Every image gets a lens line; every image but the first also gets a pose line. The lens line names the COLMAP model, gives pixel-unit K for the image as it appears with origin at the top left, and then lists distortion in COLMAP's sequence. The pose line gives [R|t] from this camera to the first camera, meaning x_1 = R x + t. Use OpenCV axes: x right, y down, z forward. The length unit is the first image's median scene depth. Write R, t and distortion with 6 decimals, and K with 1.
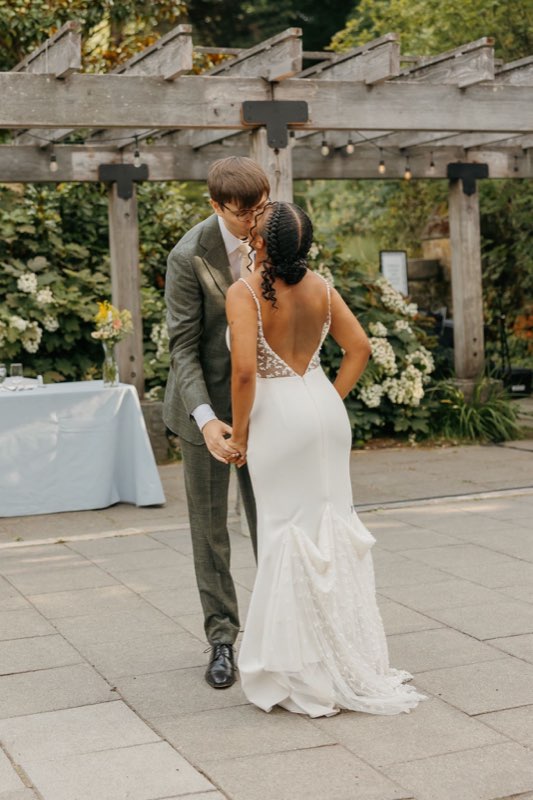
lens RADIAL K [[1390.2, 0, 265.6], [0, 1390.2, 371.1], [0, 0, 1]] dist [0.001228, 0.126876]
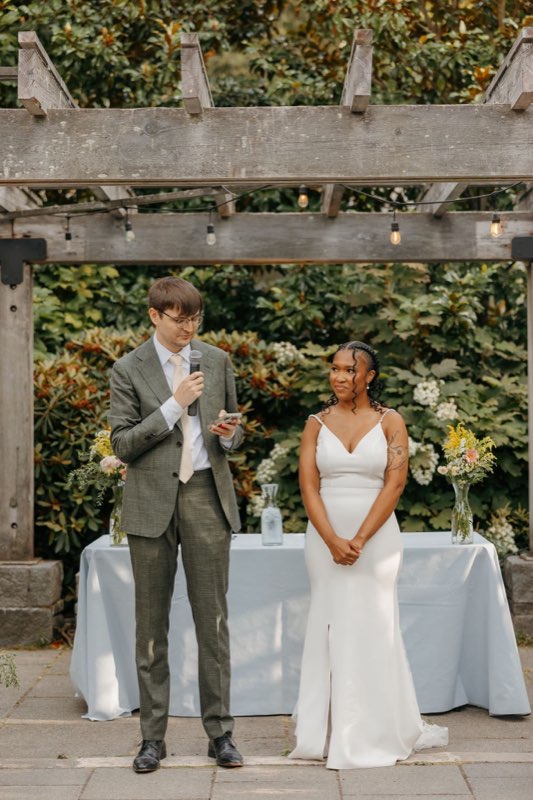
lens RADIAL K [[1623.6, 0, 266.5], [0, 1623.6, 400.0], [0, 0, 1]] dist [0.026354, 0.073776]
pose [[0.928602, 0.027899, -0.370026, 0.087643], [-0.047868, 0.997844, -0.044894, -0.017124], [0.367976, 0.059401, 0.927936, 0.157047]]
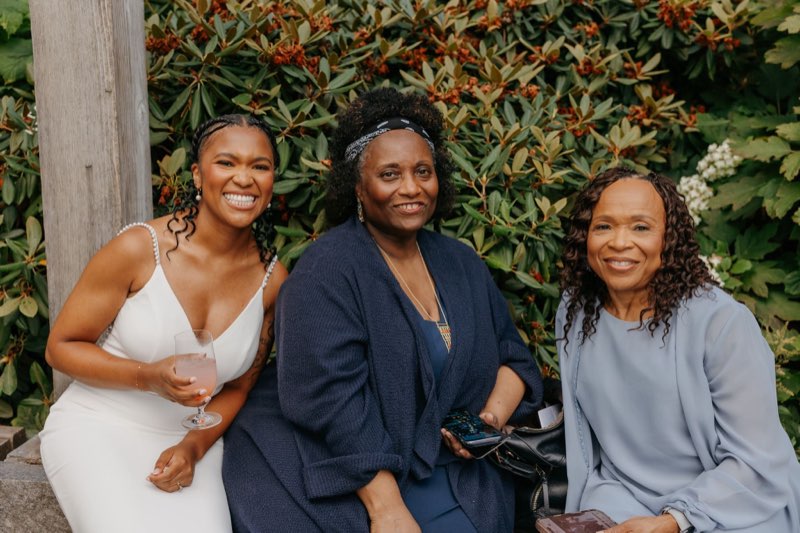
lens RADIAL K [[993.7, 0, 400.0], [0, 993.7, 266.5], [0, 0, 1]] dist [0.014556, 0.022526]
pose [[0.867711, 0.126031, -0.480826, -0.225213], [-0.059572, 0.986718, 0.151126, -0.039911], [0.493486, -0.102490, 0.863694, 0.816980]]
